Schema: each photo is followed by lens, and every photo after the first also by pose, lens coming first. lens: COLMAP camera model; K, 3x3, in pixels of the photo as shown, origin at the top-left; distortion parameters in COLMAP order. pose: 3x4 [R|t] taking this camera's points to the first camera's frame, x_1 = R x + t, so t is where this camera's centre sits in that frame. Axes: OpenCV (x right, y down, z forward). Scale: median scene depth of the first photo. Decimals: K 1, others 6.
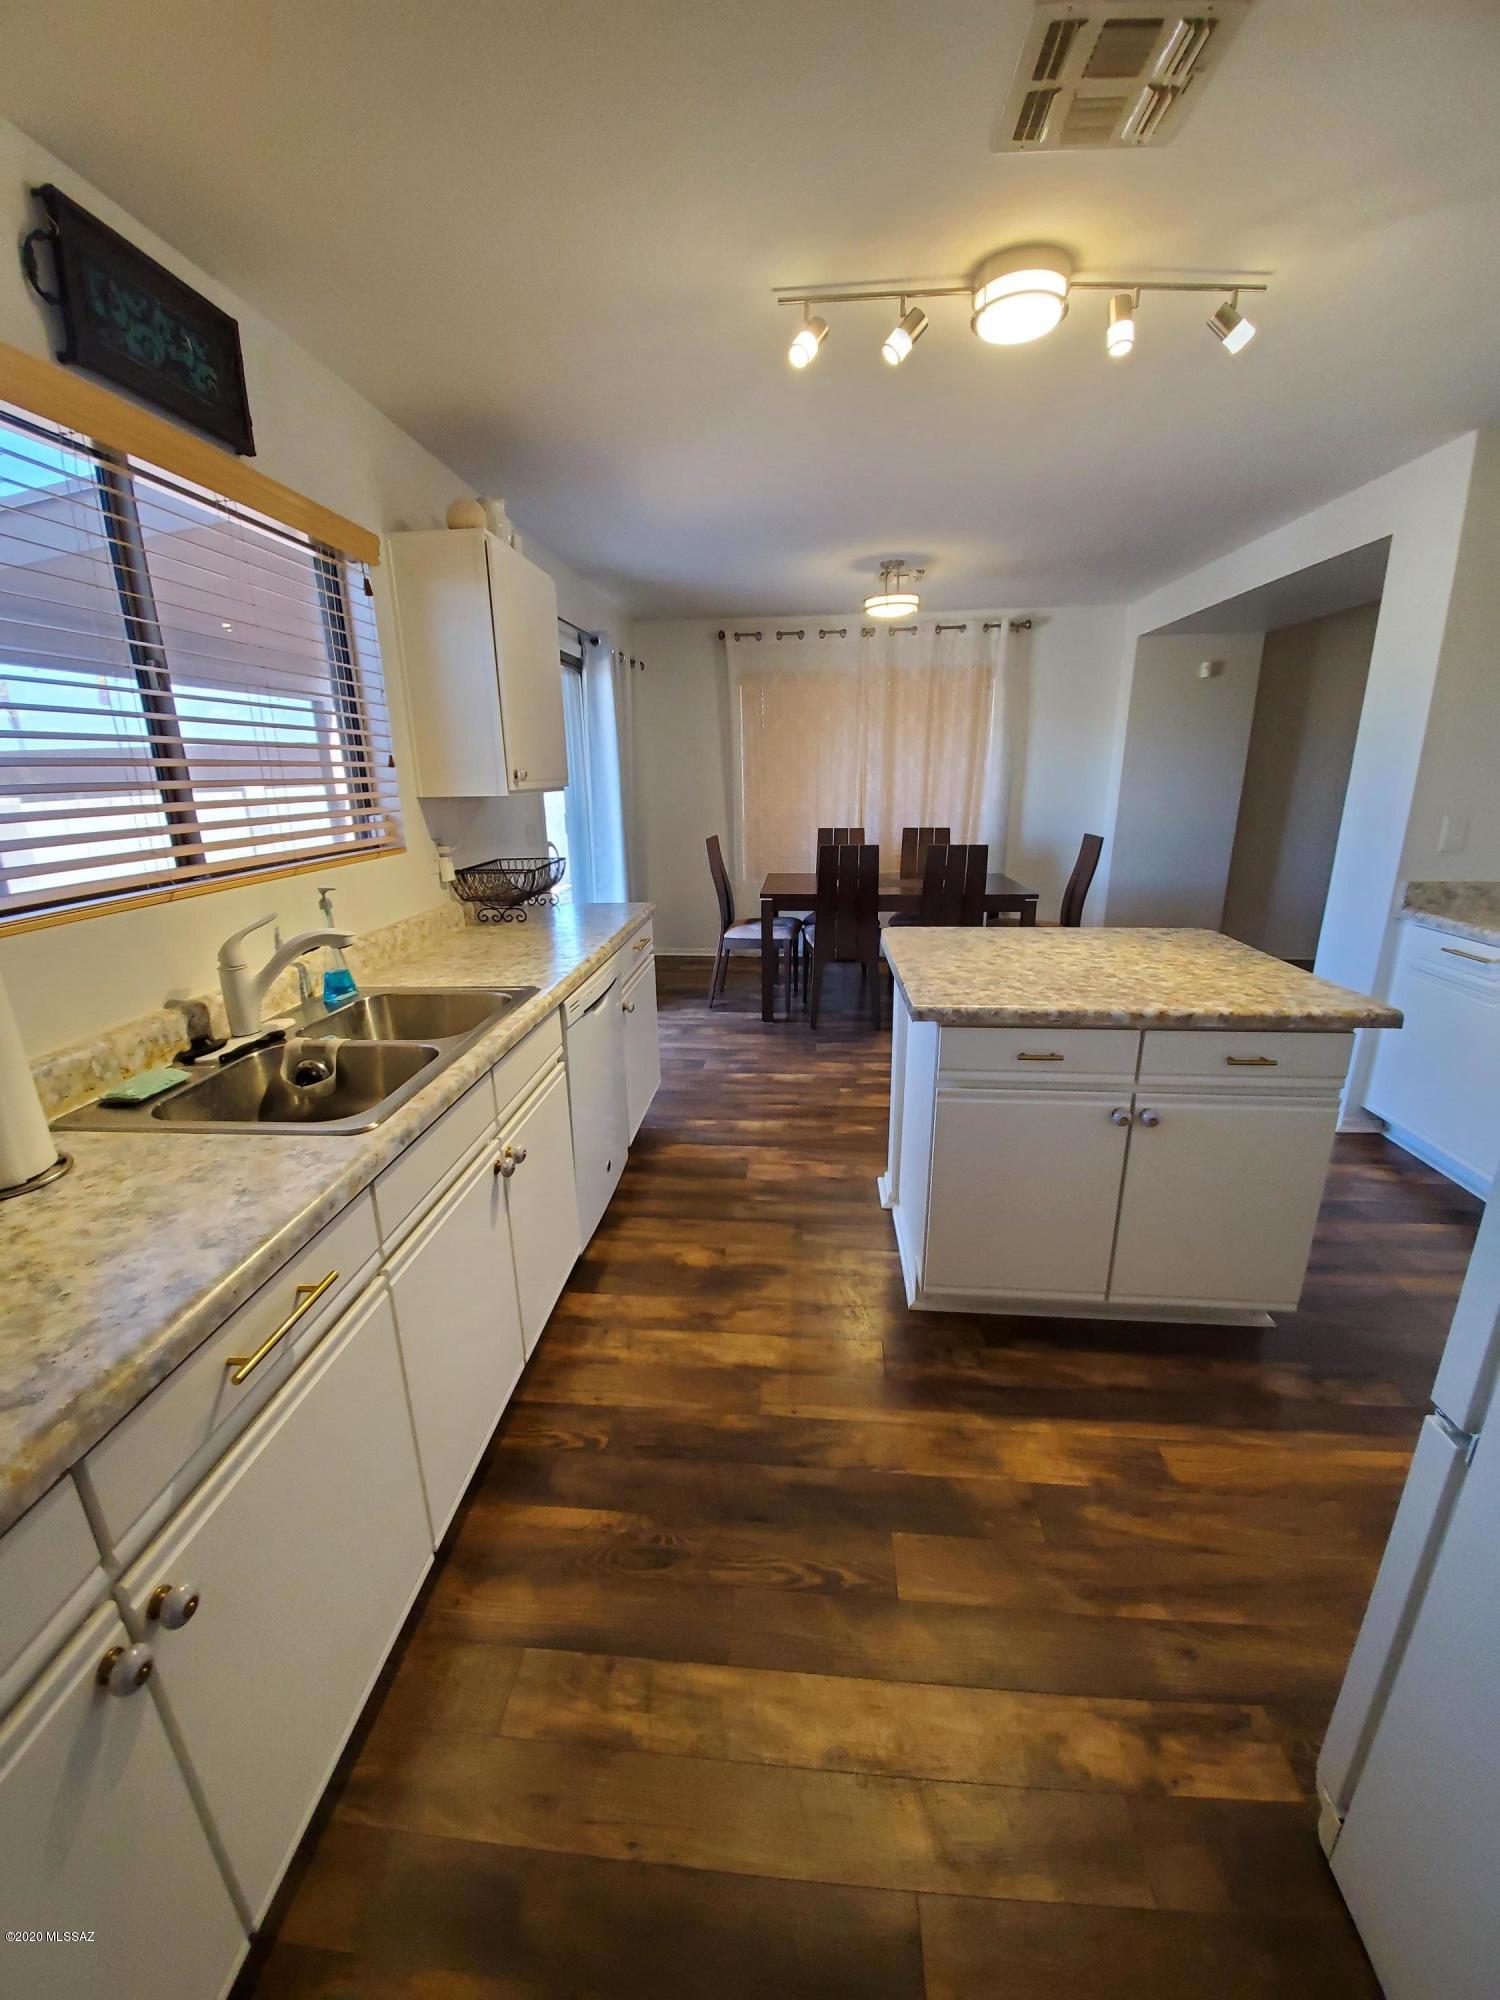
lens RADIAL K [[788.7, 0, 740.4], [0, 788.7, 995.3], [0, 0, 1]] dist [0.015932, -0.018234]
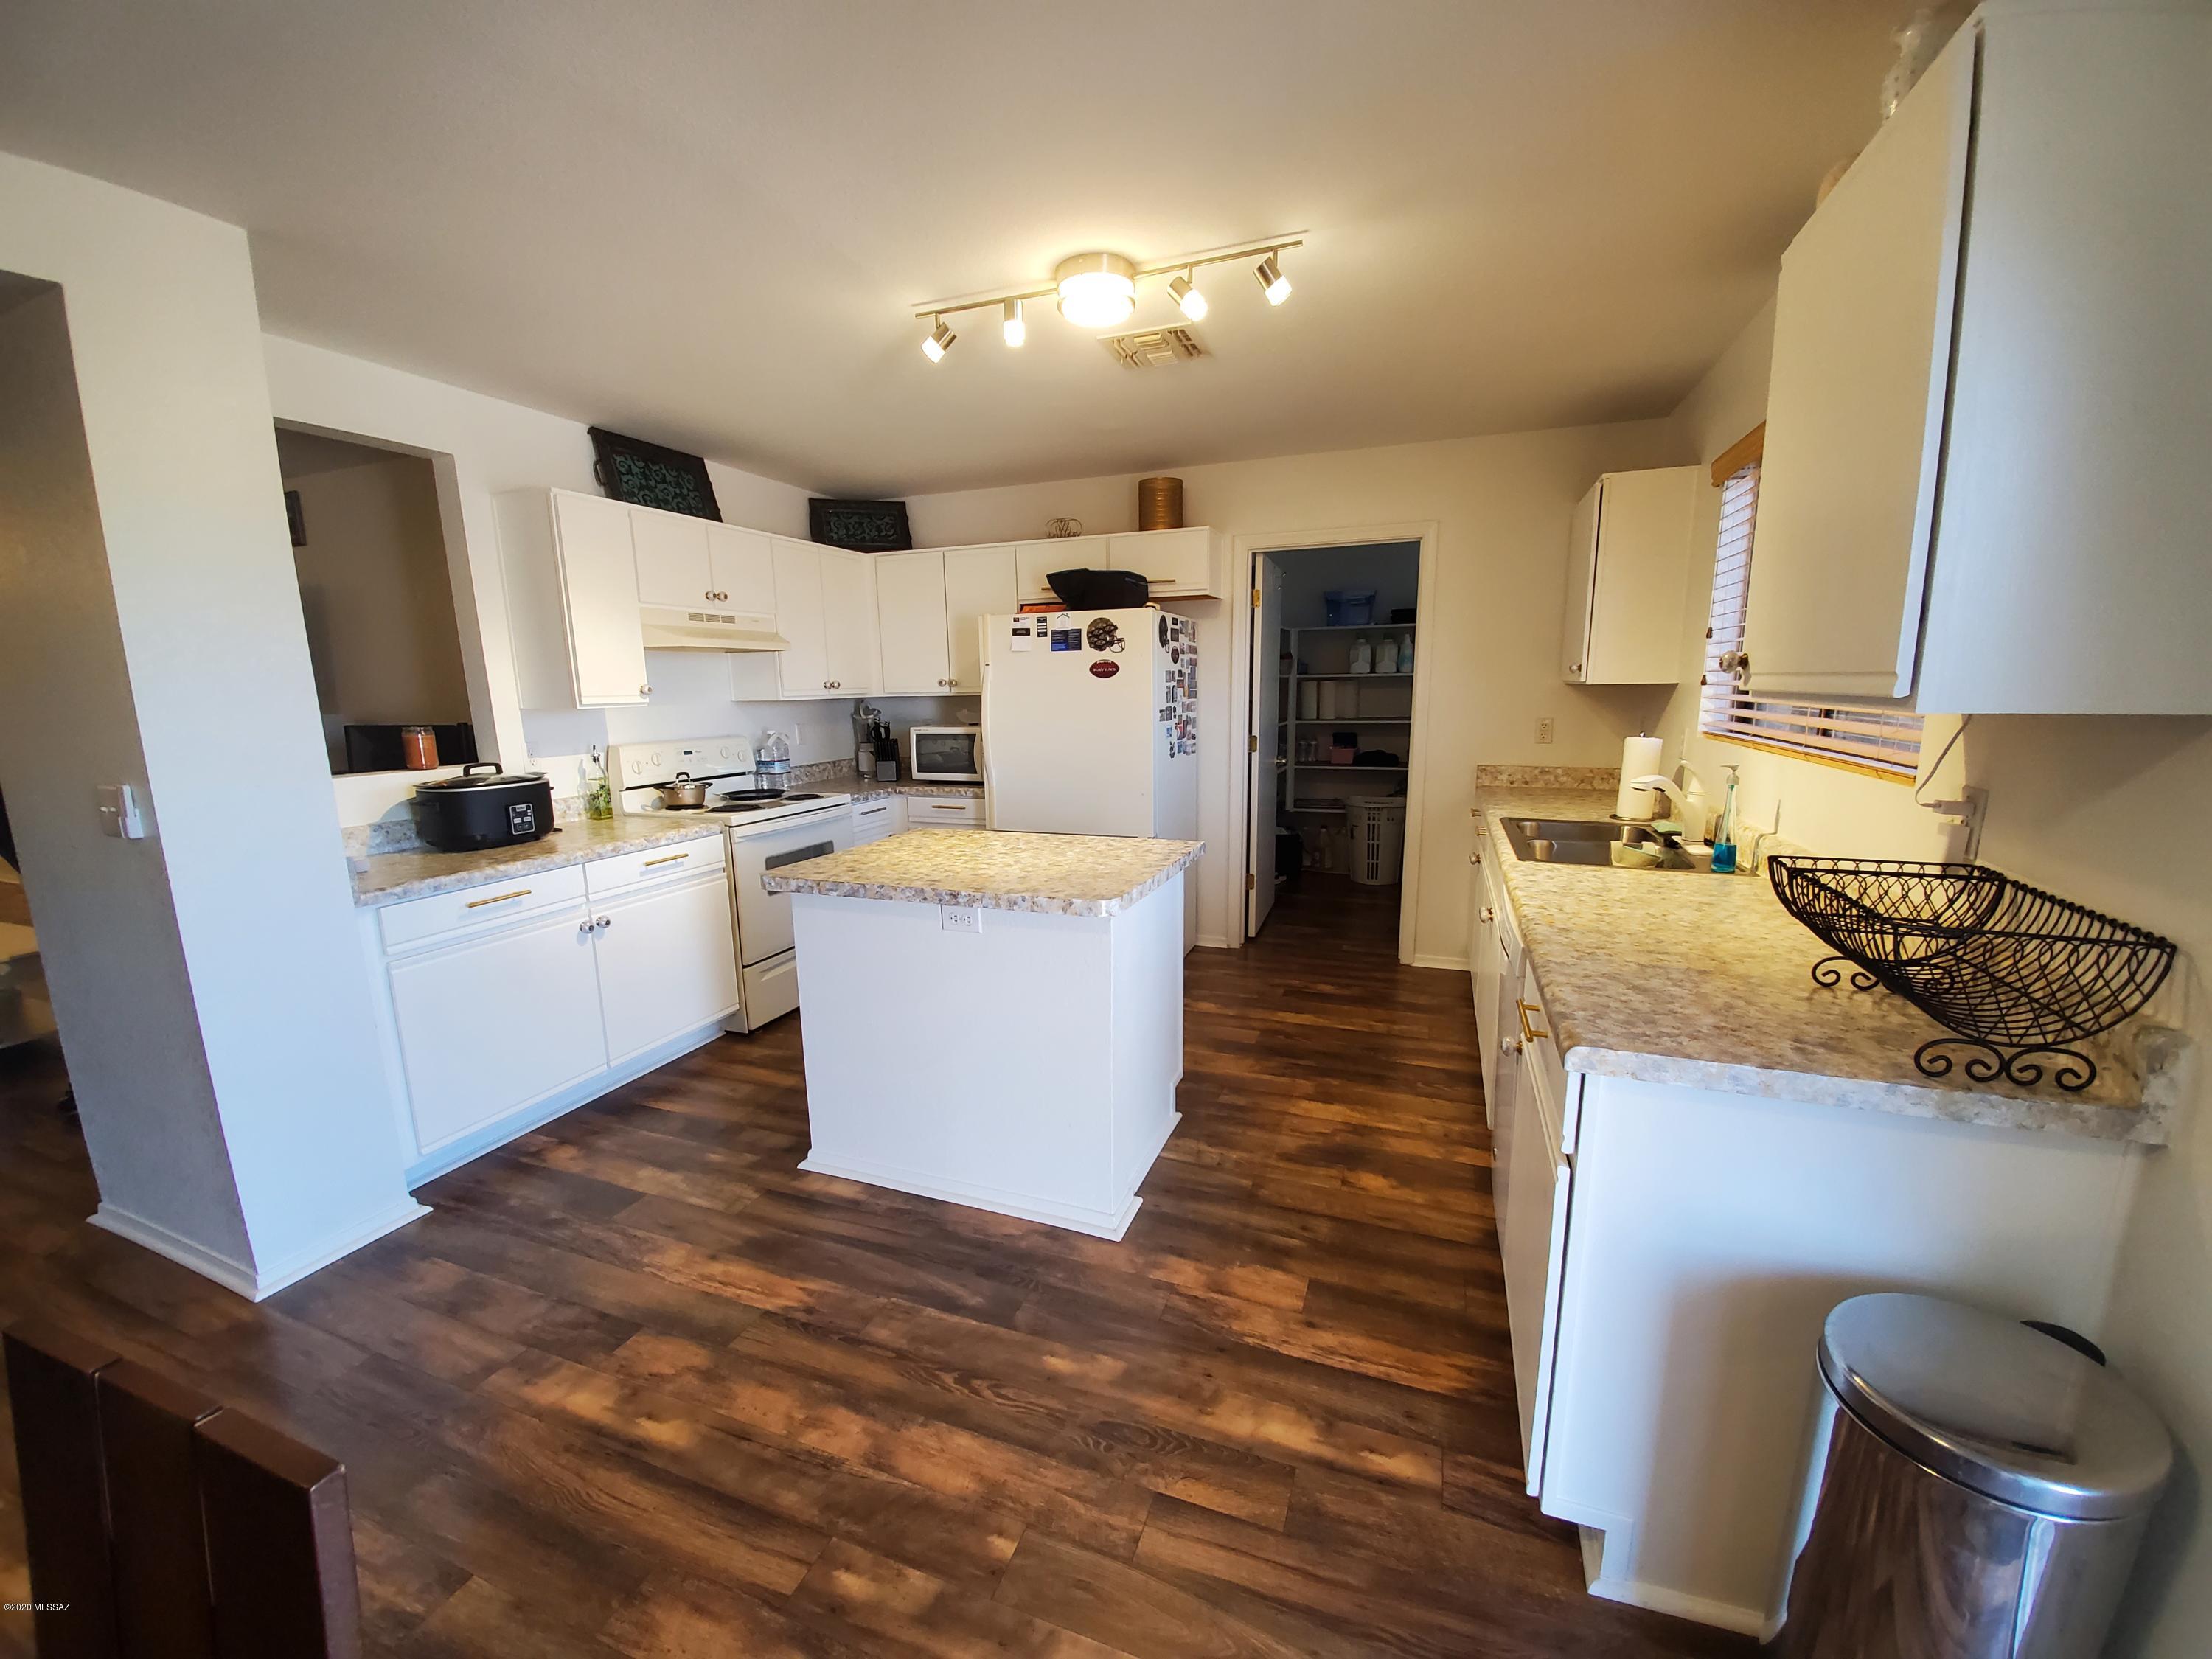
lens RADIAL K [[870.9, 0, 1096.5], [0, 870.9, 845.6], [0, 0, 1]] dist [0.015951, -0.017646]
pose [[-0.960902, -0.018962, 0.276239, -0.017863], [0.106409, 0.895752, 0.431632, -0.464744], [-0.255626, 0.444150, -0.858712, 1.656232]]
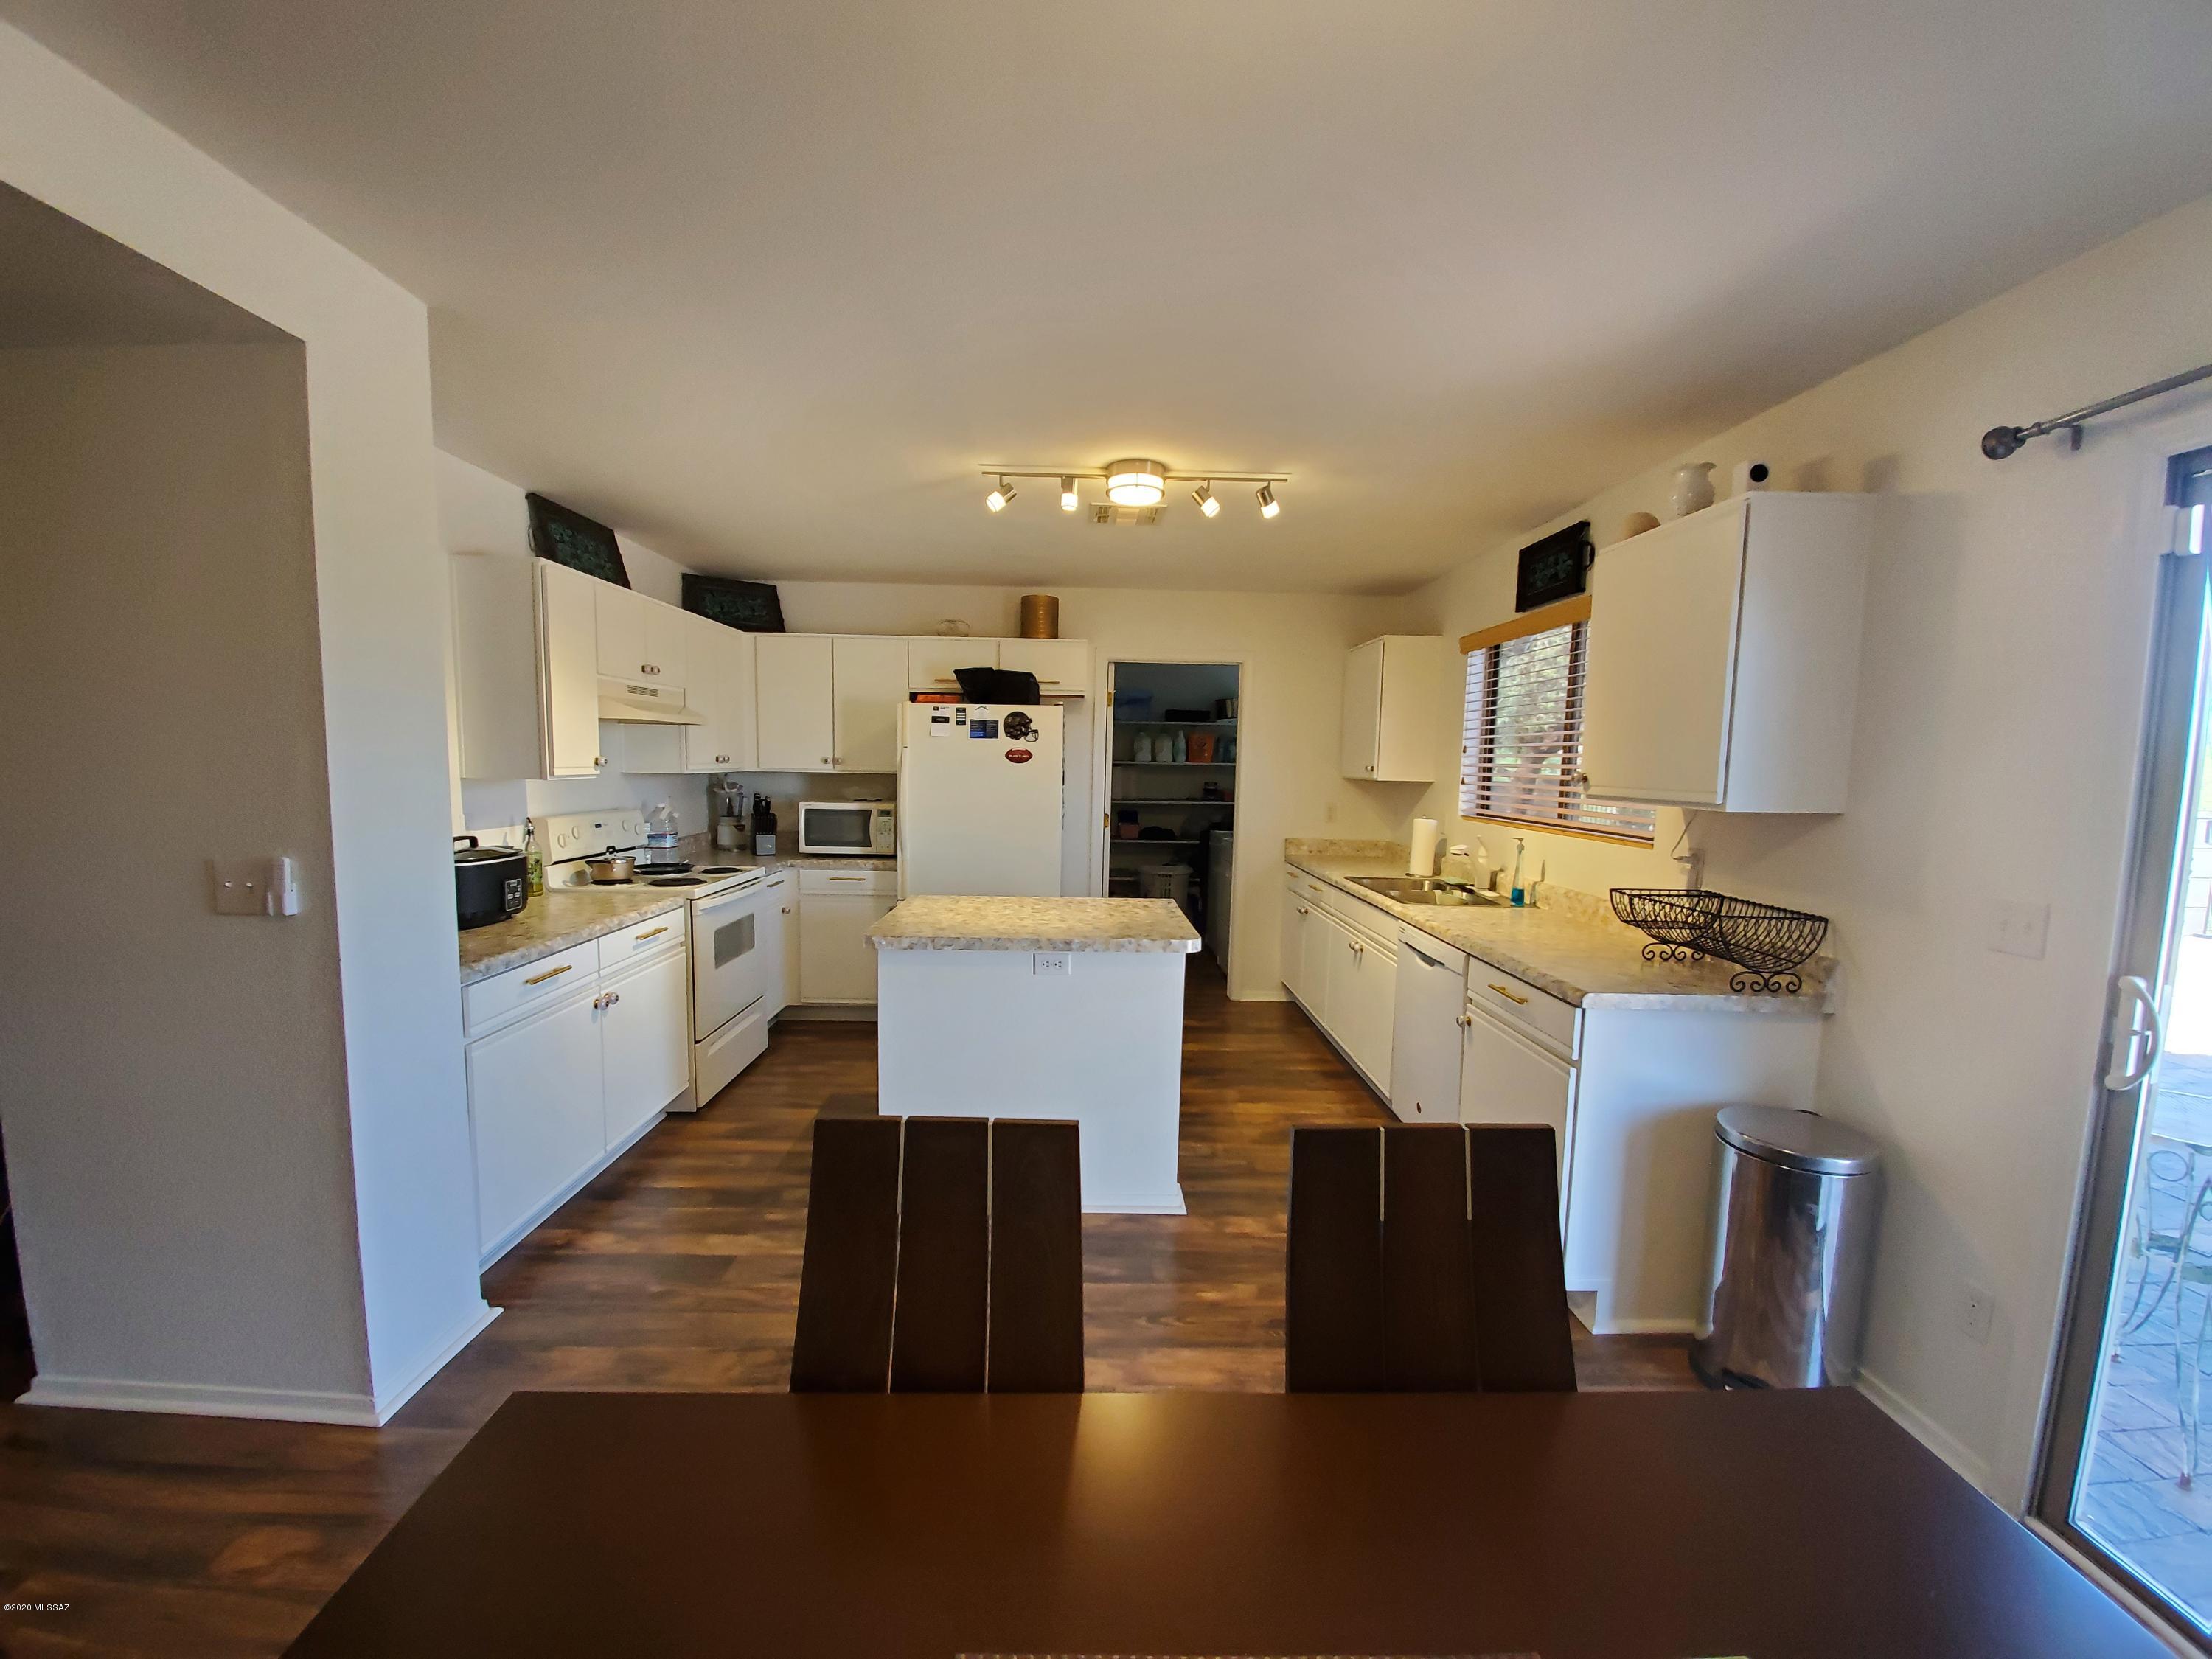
lens RADIAL K [[872.3, 0, 1097.9], [0, 872.3, 843.8], [0, 0, 1]] dist [0.015932, -0.018234]
pose [[-0.994433, 0.007717, -0.105087, 0.409817], [-0.031525, 0.929843, 0.366604, -0.563349], [0.100544, 0.367876, -0.924423, 1.907379]]
